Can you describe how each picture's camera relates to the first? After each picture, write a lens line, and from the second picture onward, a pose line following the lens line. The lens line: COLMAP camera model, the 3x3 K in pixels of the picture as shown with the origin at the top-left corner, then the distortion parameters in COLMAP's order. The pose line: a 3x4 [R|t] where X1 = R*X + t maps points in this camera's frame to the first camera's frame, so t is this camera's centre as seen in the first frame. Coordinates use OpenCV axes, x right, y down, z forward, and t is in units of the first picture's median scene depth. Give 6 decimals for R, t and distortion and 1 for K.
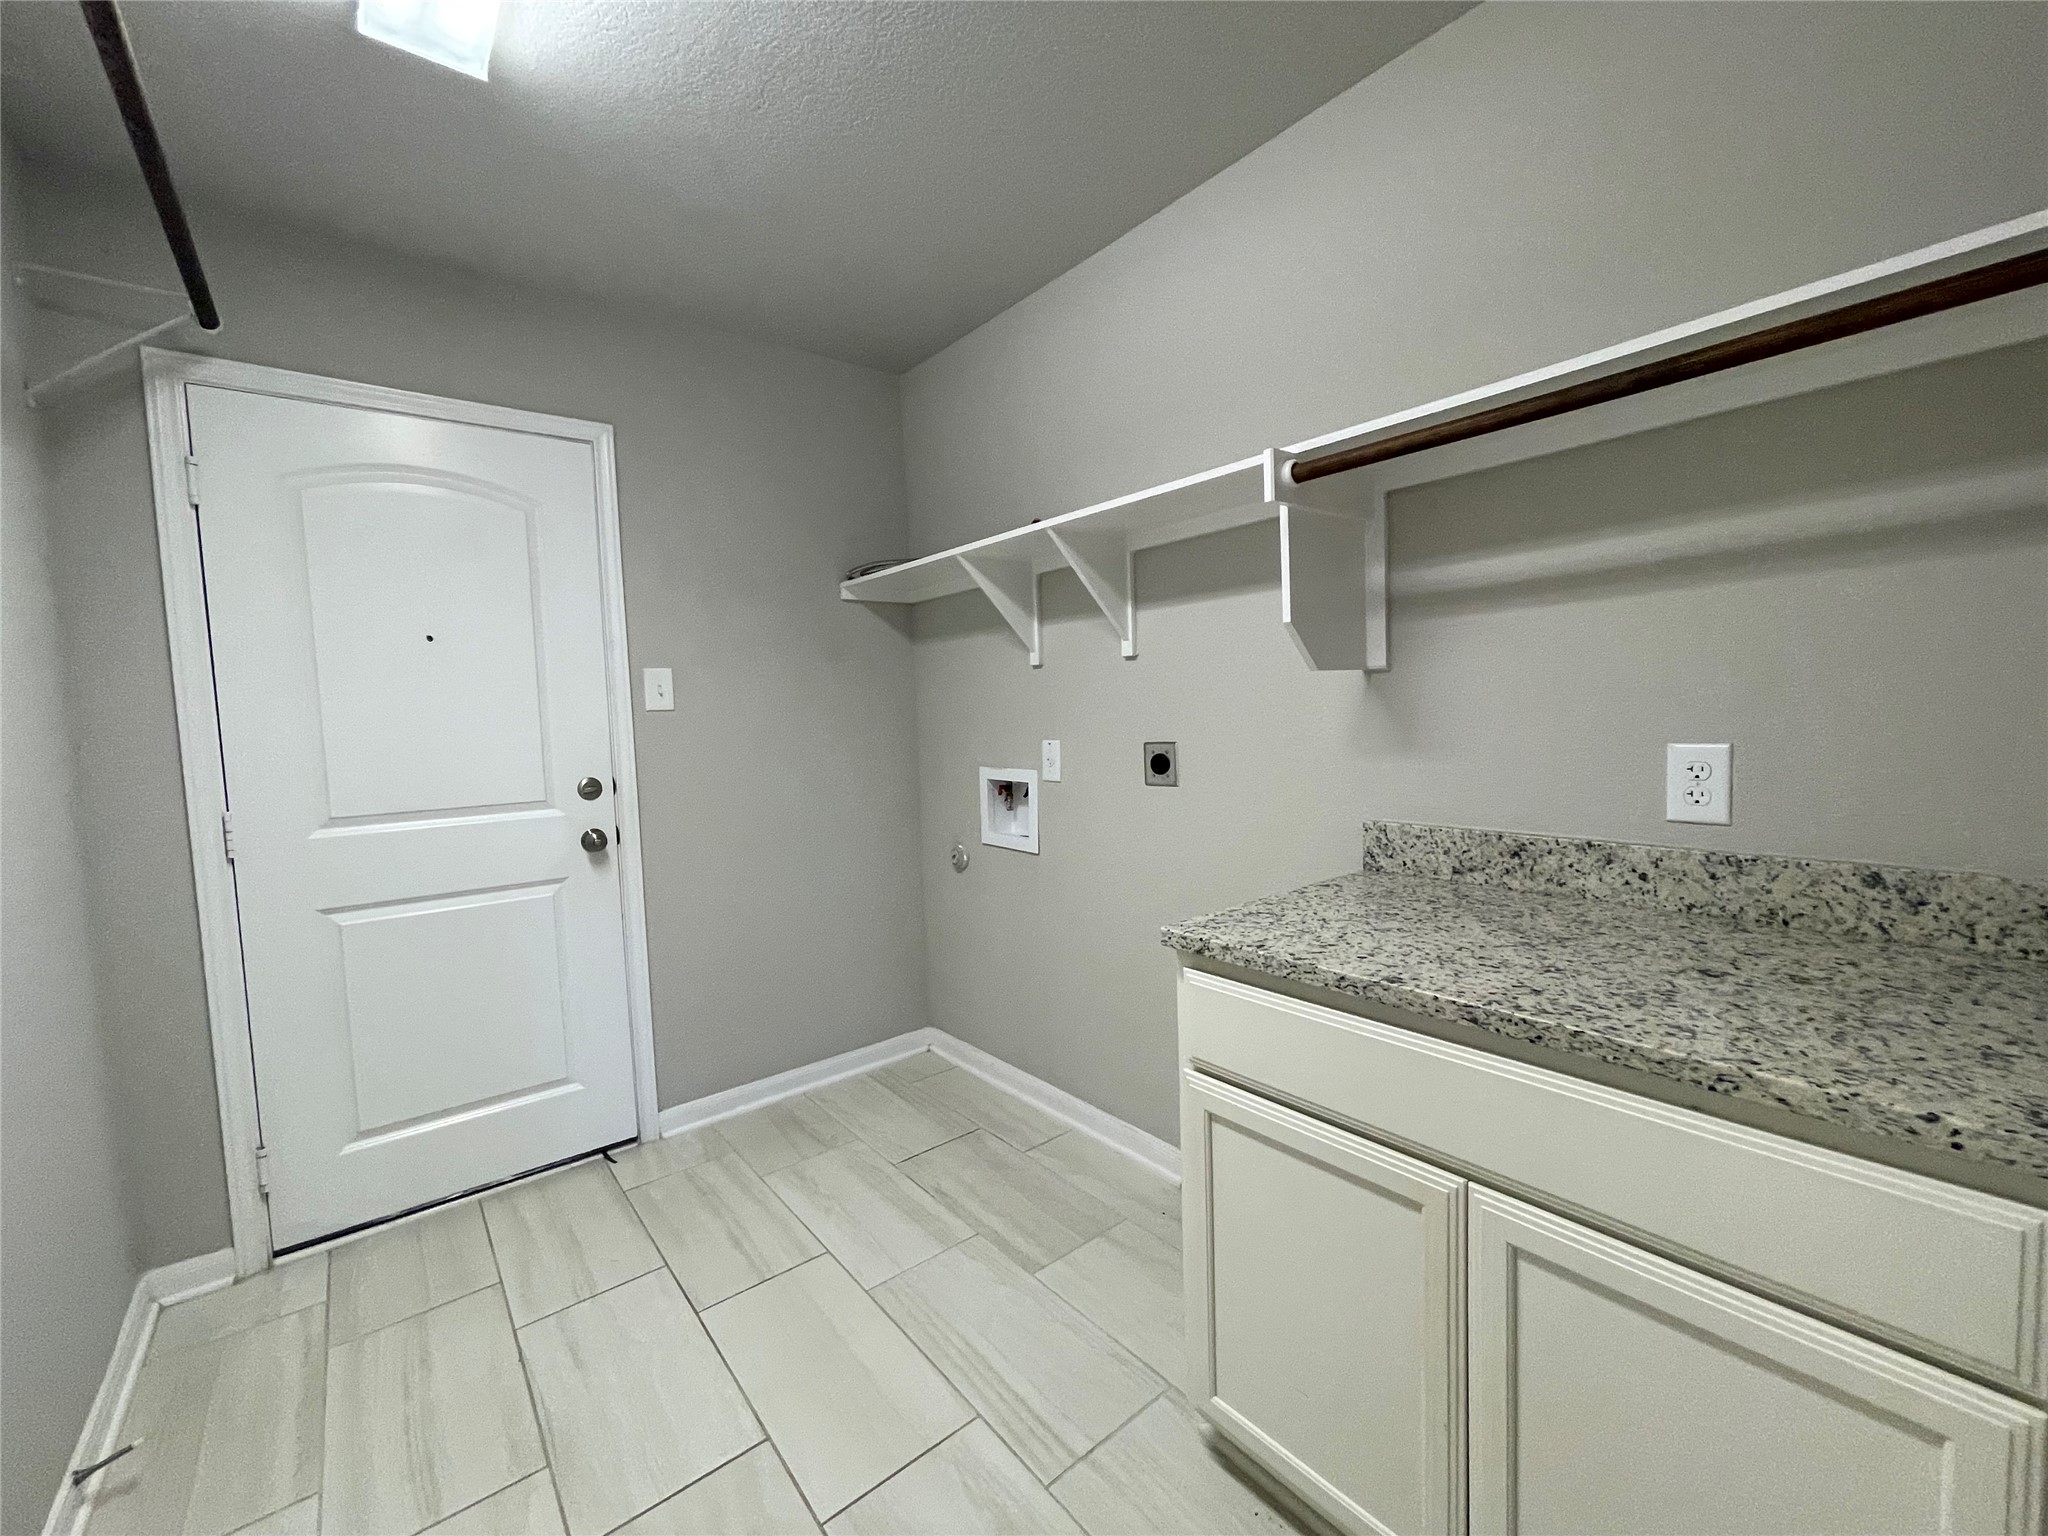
lens RADIAL K [[830.7, 0, 1024.0], [0, 830.7, 768.0], [0, 0, 1]] dist [0.003947, 0.000561]
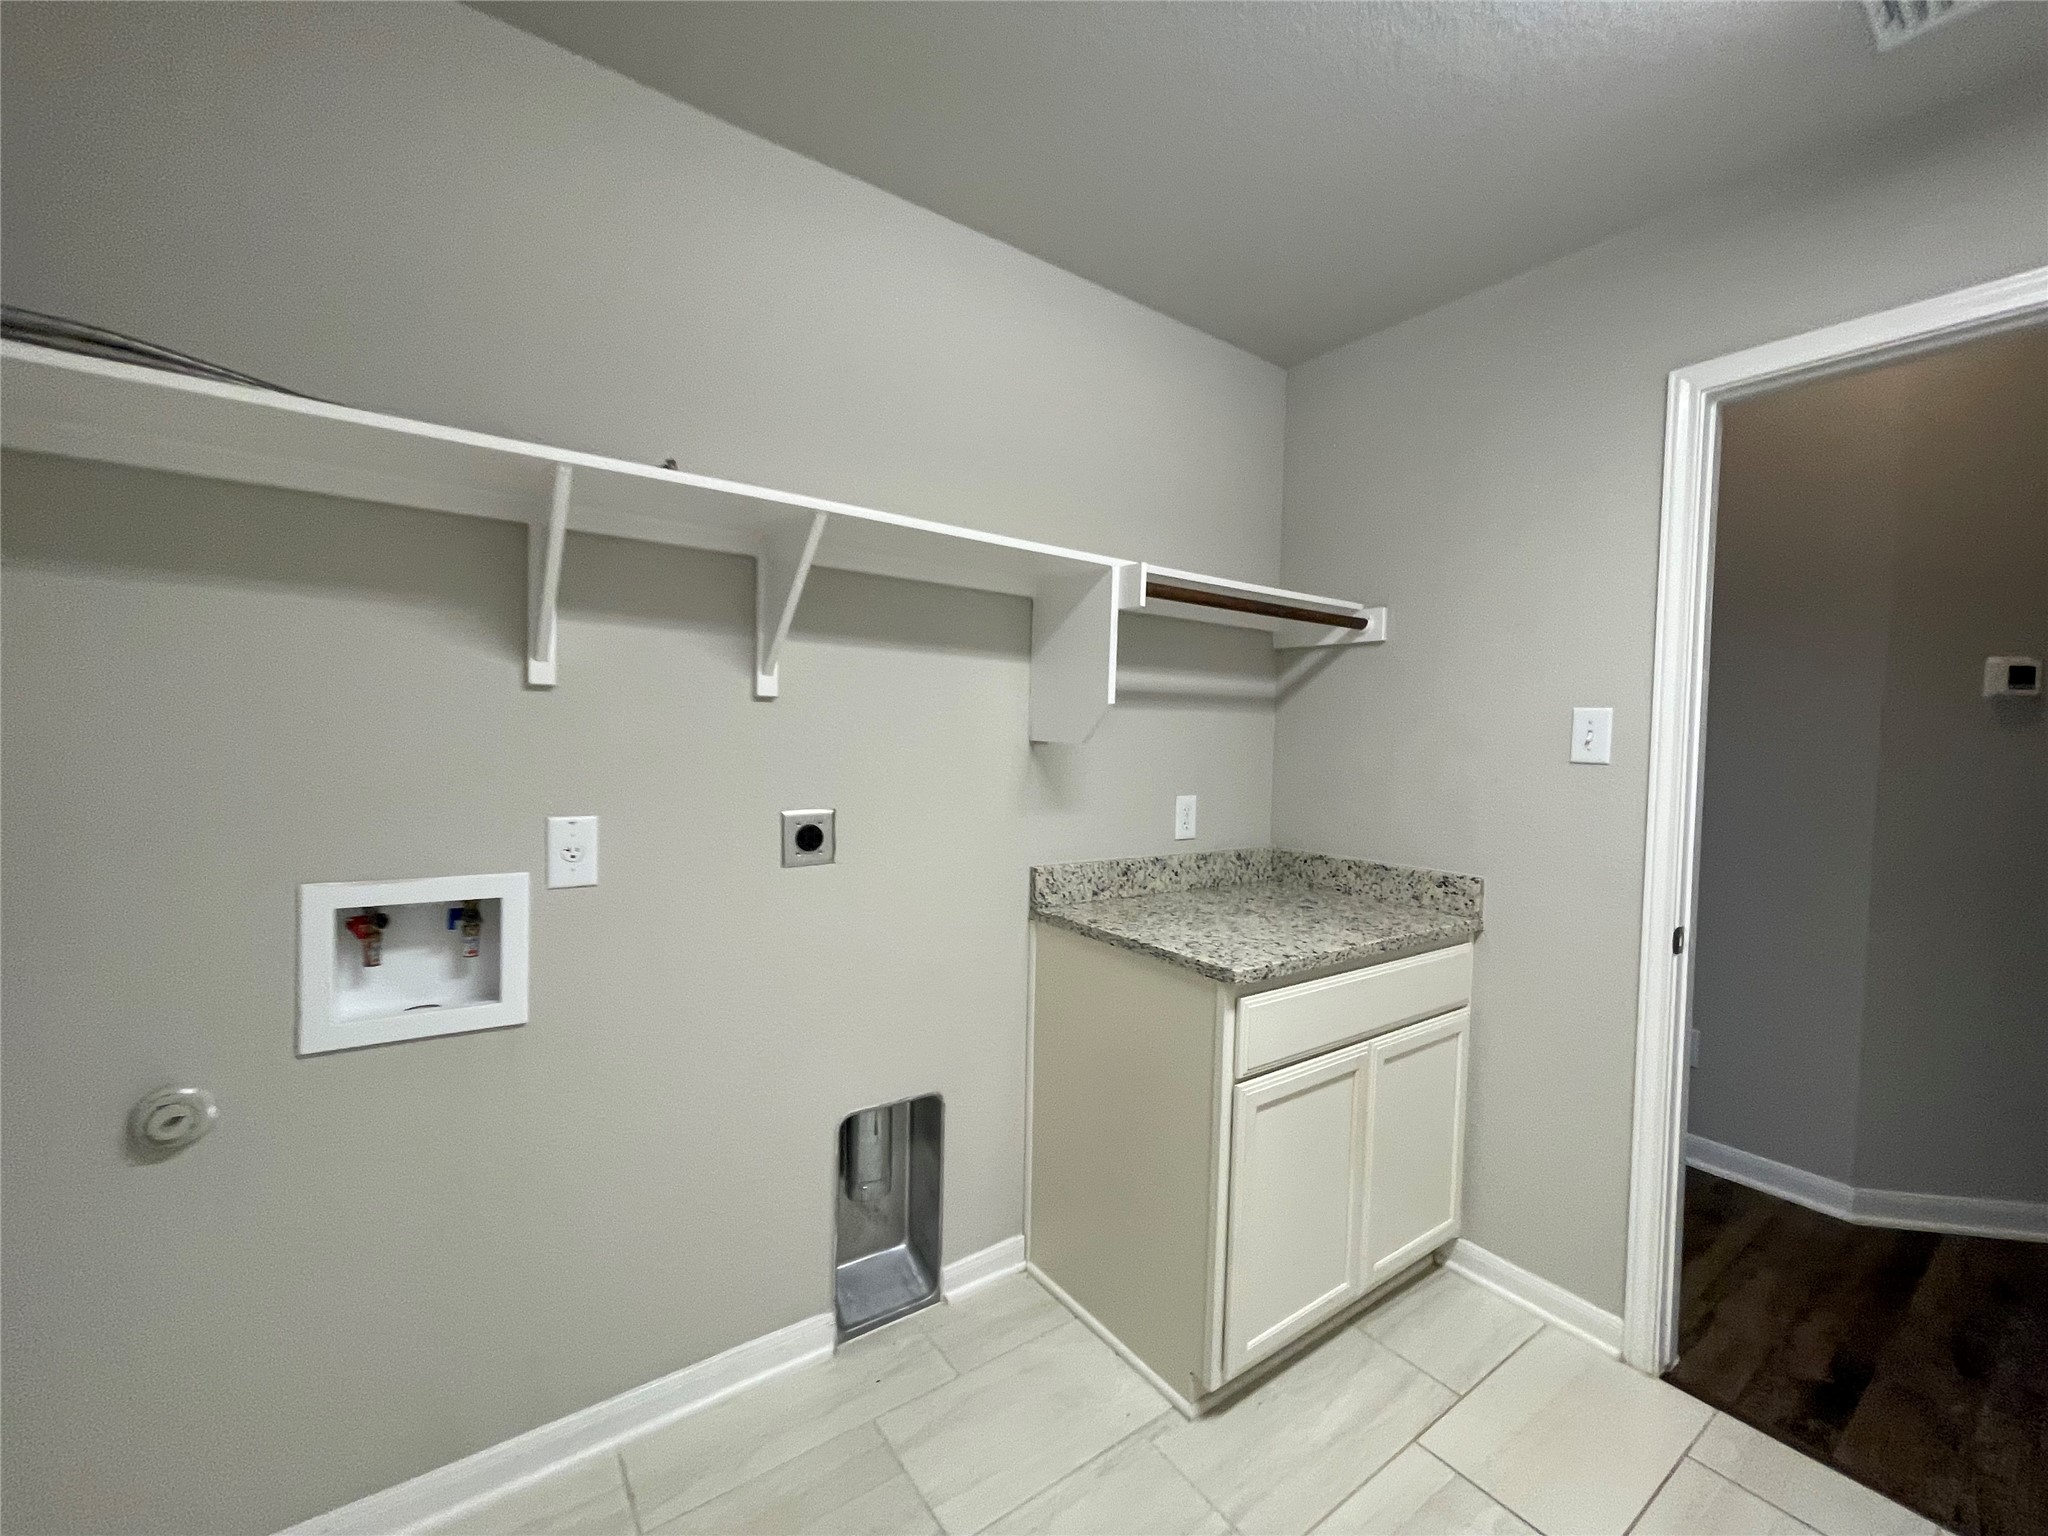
lens RADIAL K [[830.7, 0, 1024.0], [0, 830.7, 768.0], [0, 0, 1]] dist [0.003947, 0.000561]
pose [[0.065642, -0.000446, 0.997843, -0.903351], [0.043451, 0.999053, -0.002411, -0.088740], [-0.996897, 0.043515, 0.065600, 1.084930]]
